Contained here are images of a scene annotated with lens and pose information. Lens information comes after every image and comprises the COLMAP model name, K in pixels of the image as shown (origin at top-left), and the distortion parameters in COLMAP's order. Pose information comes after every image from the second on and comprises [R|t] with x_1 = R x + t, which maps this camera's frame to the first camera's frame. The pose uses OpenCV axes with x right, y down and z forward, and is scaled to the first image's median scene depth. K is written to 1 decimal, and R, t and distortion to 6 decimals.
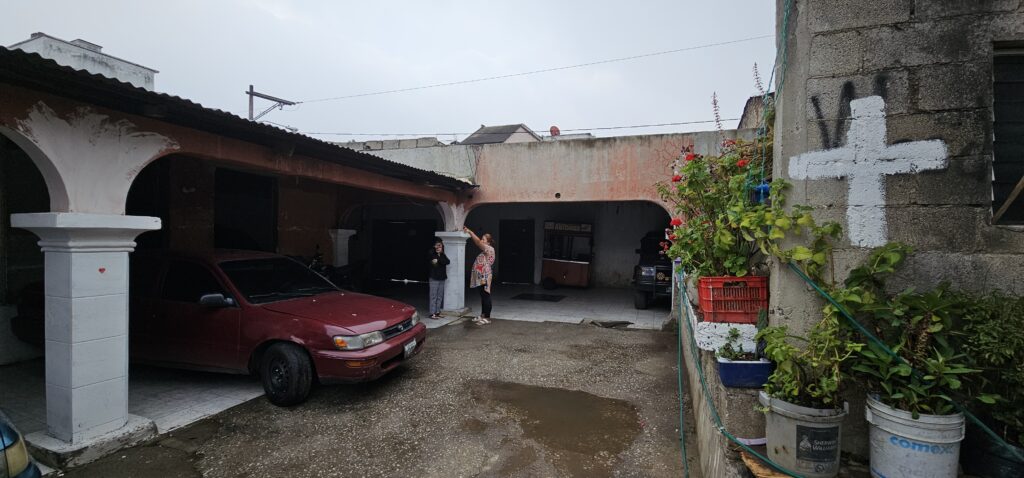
lens RADIAL K [[419.4, 0, 514.0], [0, 419.4, 239.5], [0, 0, 1]] dist [-0.001634, -0.000682]
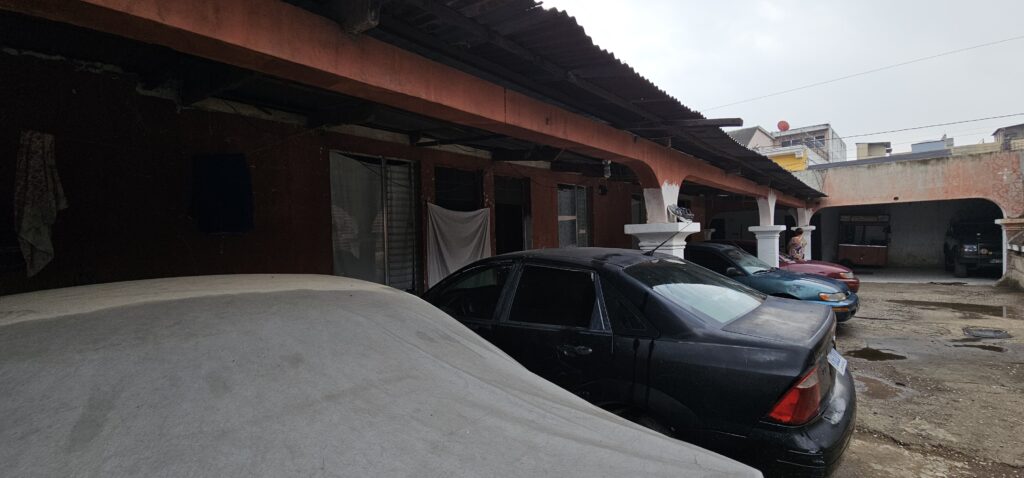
lens RADIAL K [[419.4, 0, 516.3], [0, 419.4, 239.9], [0, 0, 1]] dist [-0.001634, -0.000682]
pose [[0.926408, -0.041388, -0.374240, -0.592963], [0.043042, 0.999066, -0.003941, -0.009864], [0.374053, -0.012457, 0.927324, -0.887940]]
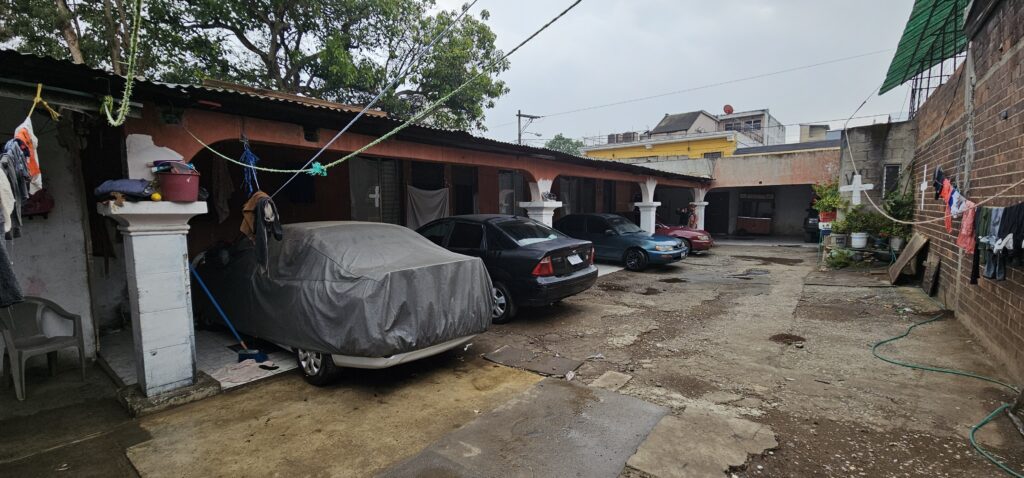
lens RADIAL K [[419.4, 0, 517.0], [0, 419.4, 243.8], [0, 0, 1]] dist [-0.001634, -0.000682]
pose [[0.947155, 0.000669, -0.320774, -0.351455], [0.026948, 0.996297, 0.081647, -0.008776], [0.319641, -0.085977, 0.943630, -1.271530]]
